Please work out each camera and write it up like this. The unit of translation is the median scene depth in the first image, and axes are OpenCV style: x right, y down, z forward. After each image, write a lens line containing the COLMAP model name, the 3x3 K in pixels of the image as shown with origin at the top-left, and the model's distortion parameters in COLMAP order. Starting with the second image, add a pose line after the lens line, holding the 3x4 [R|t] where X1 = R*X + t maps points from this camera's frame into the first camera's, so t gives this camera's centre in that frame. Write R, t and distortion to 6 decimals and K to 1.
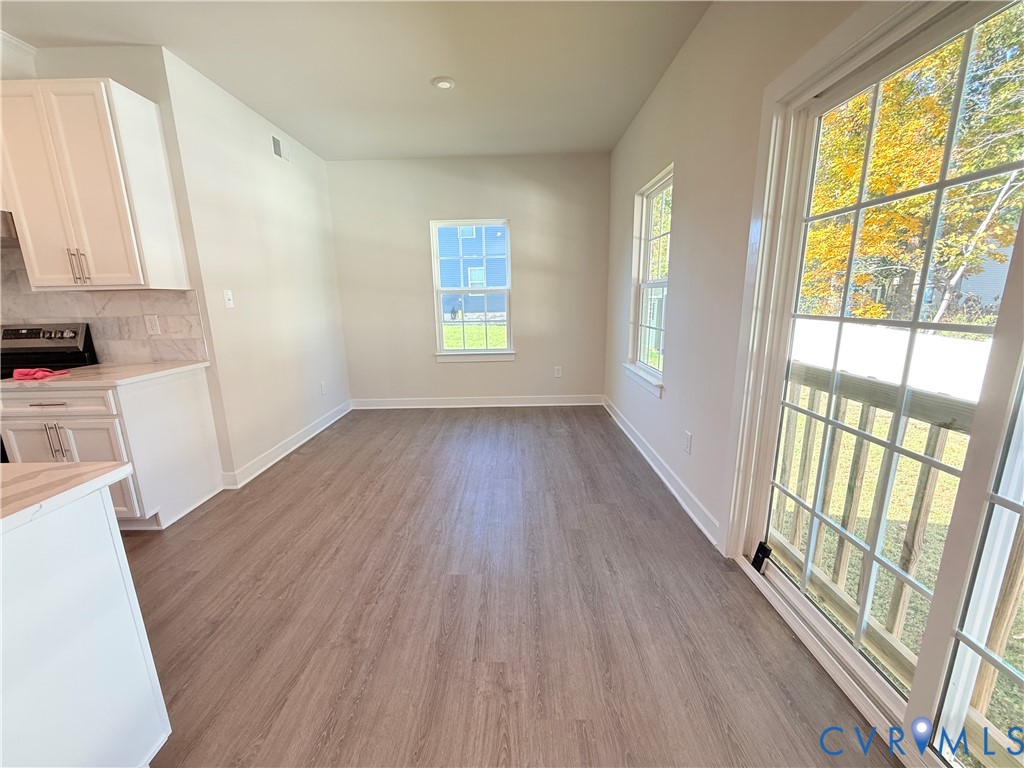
lens RADIAL K [[409.9, 0, 509.5], [0, 409.9, 387.0], [0, 0, 1]] dist [0.001027, -0.000226]
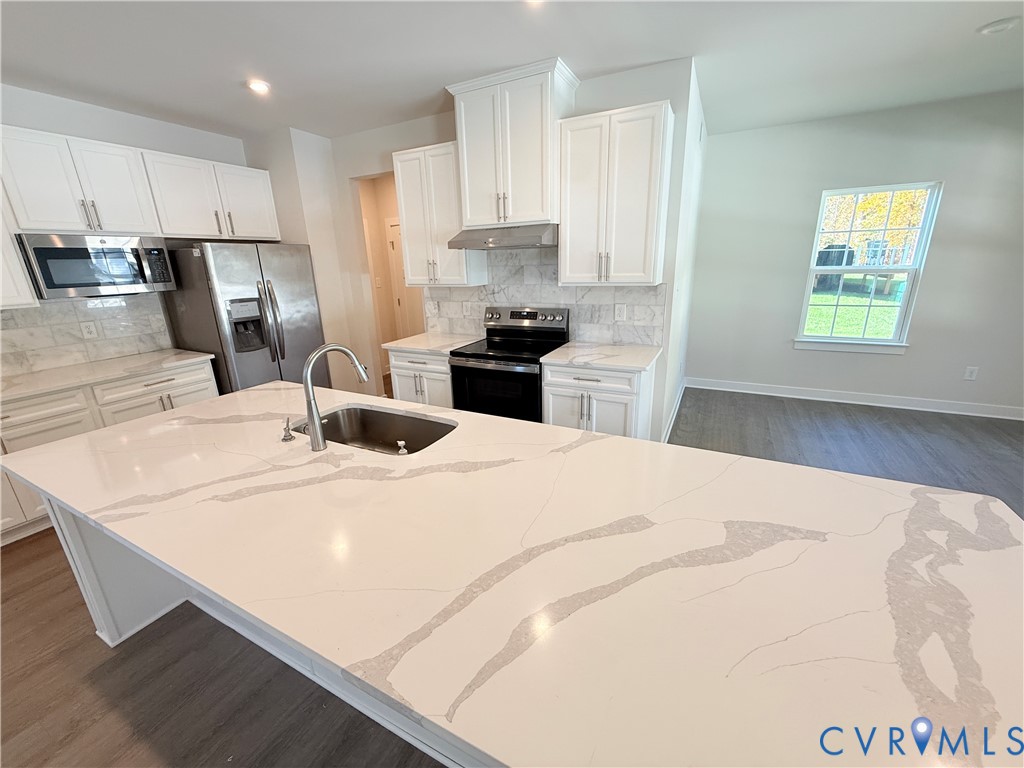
lens RADIAL K [[409.9, 0, 510.6], [0, 409.9, 385.3], [0, 0, 1]] dist [0.001027, -0.000226]
pose [[0.898534, 0.123080, -0.421294, -0.595610], [-0.083791, 0.990325, 0.110613, -0.045745], [0.430832, -0.064089, 0.900154, -0.193100]]
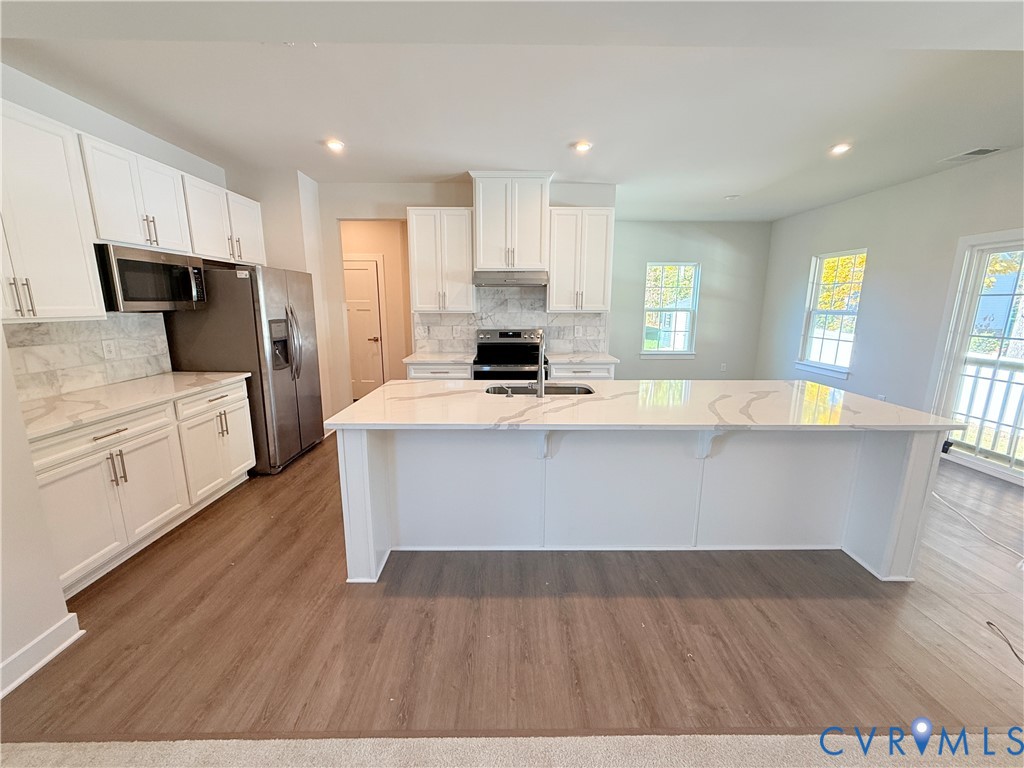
lens RADIAL K [[409.9, 0, 512.1], [0, 409.9, 384.7], [0, 0, 1]] dist [0.001027, -0.000226]
pose [[0.999358, 0.018054, 0.030937, -1.133957], [-0.017428, 0.999640, -0.020375, 0.112313], [-0.031294, 0.019823, 0.999314, -0.705027]]
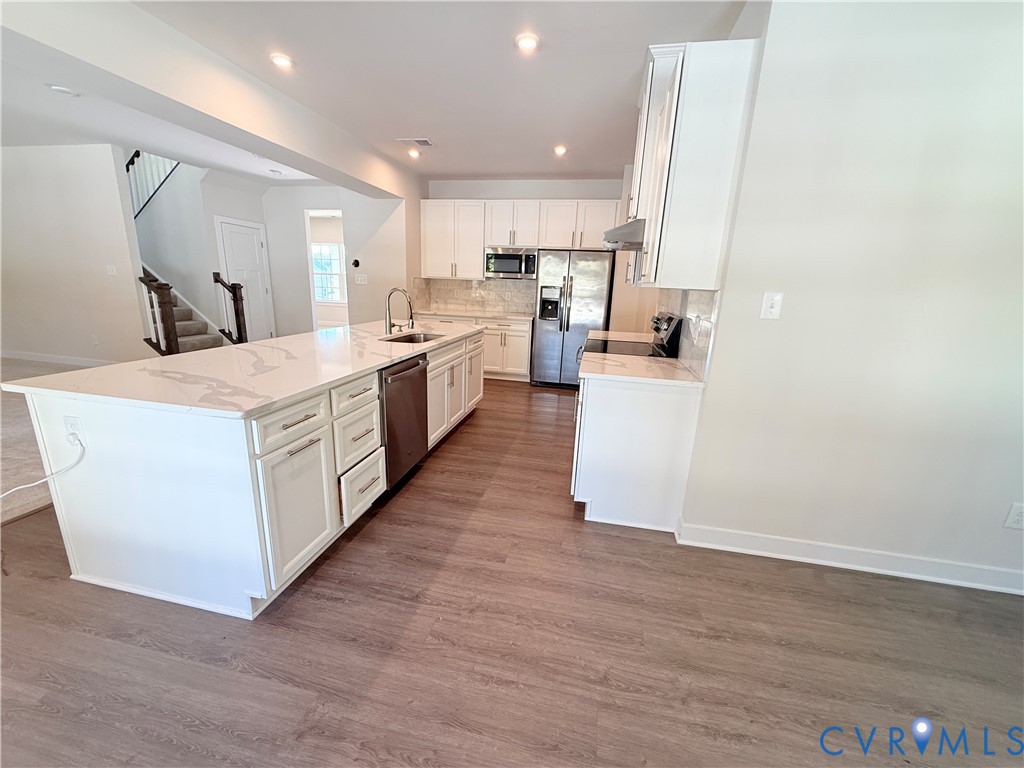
lens RADIAL K [[409.9, 0, 513.0], [0, 409.9, 384.6], [0, 0, 1]] dist [0.001027, -0.000226]
pose [[-0.190114, 0.254627, -0.948168, 0.069261], [-0.246624, 0.922426, 0.297164, -0.192950], [0.950281, 0.290336, -0.112569, 0.714668]]
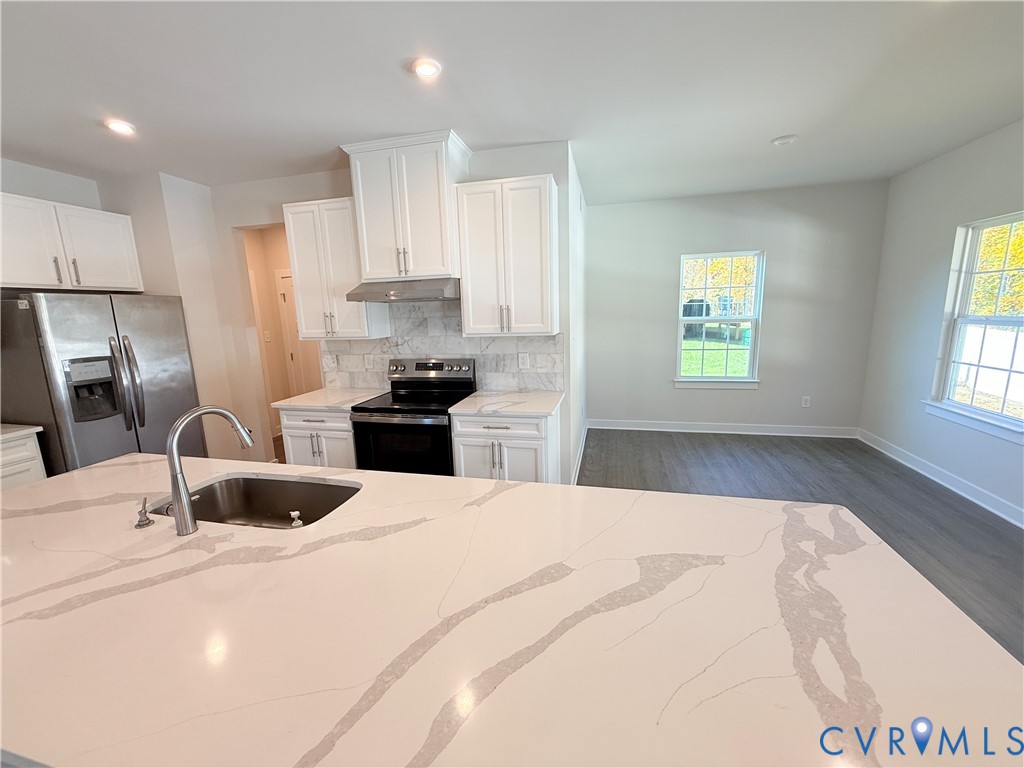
lens RADIAL K [[409.9, 0, 510.5], [0, 409.9, 385.1], [0, 0, 1]] dist [0.001027, -0.000226]
pose [[0.974554, 0.031482, -0.221933, -0.598316], [-0.037636, 0.999014, -0.023553, -0.046295], [0.220972, 0.031306, 0.974777, -0.186388]]
